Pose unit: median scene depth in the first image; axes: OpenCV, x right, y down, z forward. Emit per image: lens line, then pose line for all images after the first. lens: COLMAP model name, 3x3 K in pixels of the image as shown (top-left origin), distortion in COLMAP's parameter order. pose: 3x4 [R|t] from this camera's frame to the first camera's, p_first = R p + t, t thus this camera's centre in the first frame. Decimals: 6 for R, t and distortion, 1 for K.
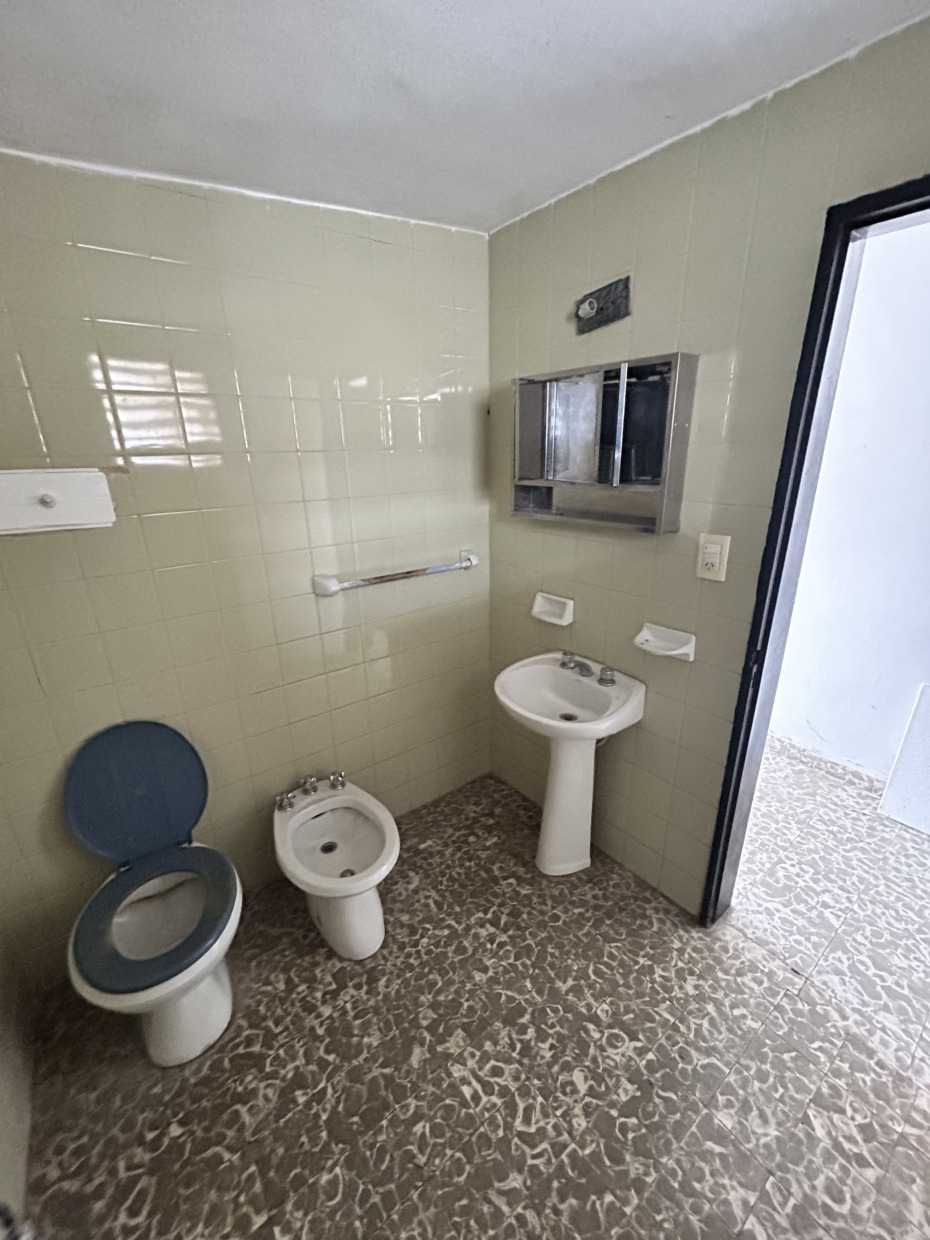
lens RADIAL K [[495.7, 0, 465.0], [0, 495.7, 620.0], [0, 0, 1]] dist [-0.011124, 0.002933]
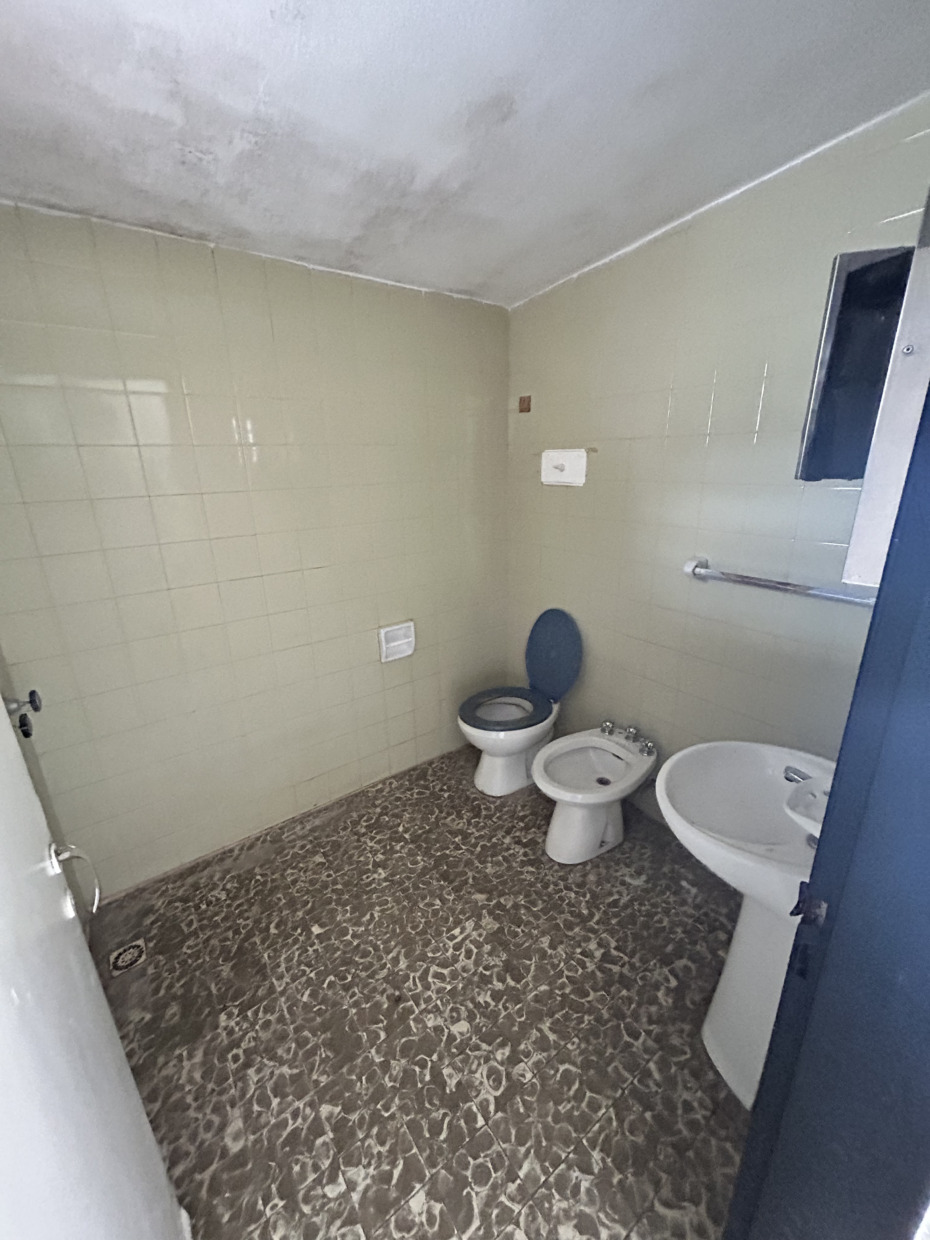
lens RADIAL K [[495.7, 0, 465.0], [0, 495.7, 620.0], [0, 0, 1]] dist [-0.011124, 0.002933]
pose [[-0.019760, 0.323334, -0.946078, 0.915438], [-0.303540, 0.899659, 0.313810, -0.187620], [0.952614, 0.293374, 0.080368, 0.635551]]
